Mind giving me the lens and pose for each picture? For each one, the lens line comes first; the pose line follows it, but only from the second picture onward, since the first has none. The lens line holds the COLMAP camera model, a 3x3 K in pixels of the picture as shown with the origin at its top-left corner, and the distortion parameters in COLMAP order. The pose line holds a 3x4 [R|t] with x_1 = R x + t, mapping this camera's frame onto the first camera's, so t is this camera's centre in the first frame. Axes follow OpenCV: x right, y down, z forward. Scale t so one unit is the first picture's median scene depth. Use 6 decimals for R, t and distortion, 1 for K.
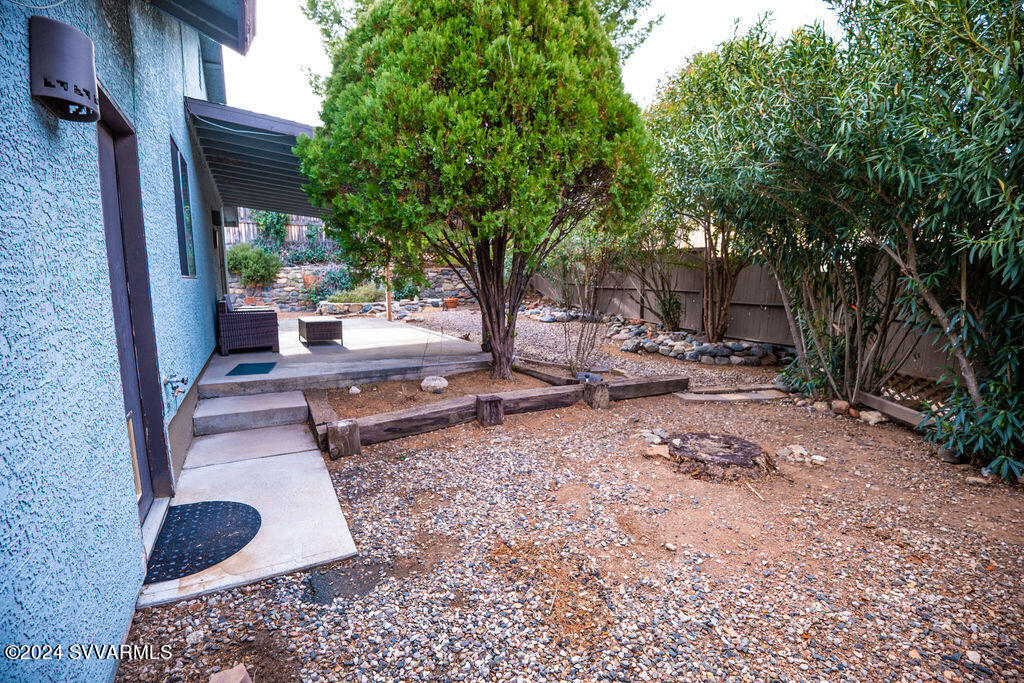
lens RADIAL K [[442.4, 0, 502.6], [0, 442.4, 338.0], [0, 0, 1]] dist [-0.000061, 0.000087]
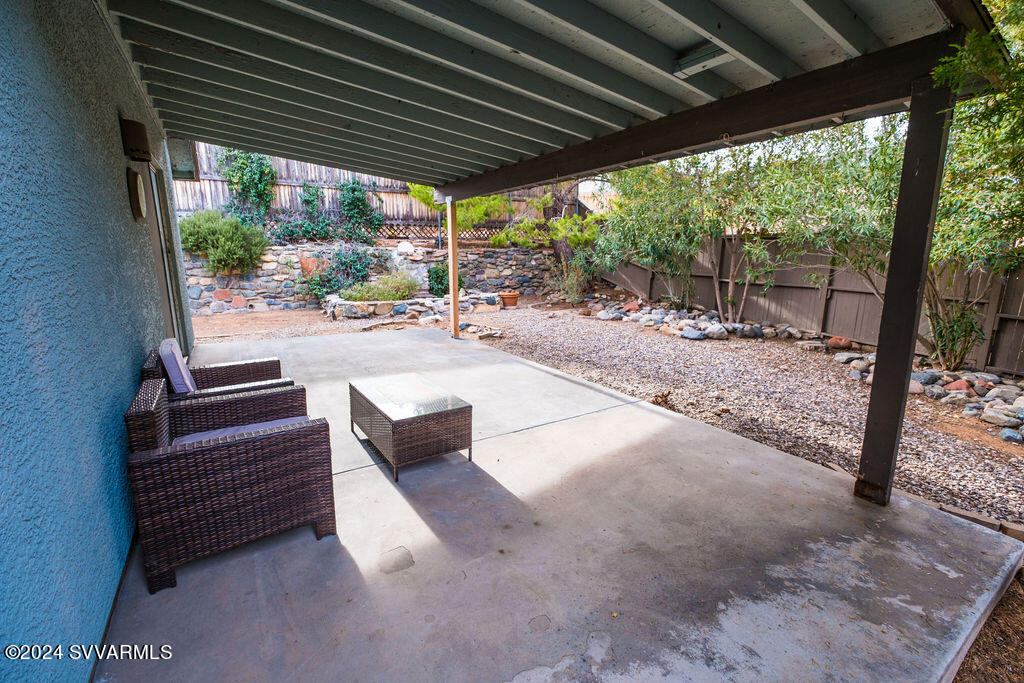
lens RADIAL K [[442.4, 0, 522.8], [0, 442.4, 344.3], [0, 0, 1]] dist [-0.000061, 0.000087]
pose [[0.996841, -0.003115, 0.079363, -0.157946], [-0.002333, 0.997651, 0.068464, -0.055177], [-0.079390, -0.068433, 0.994492, 0.268443]]
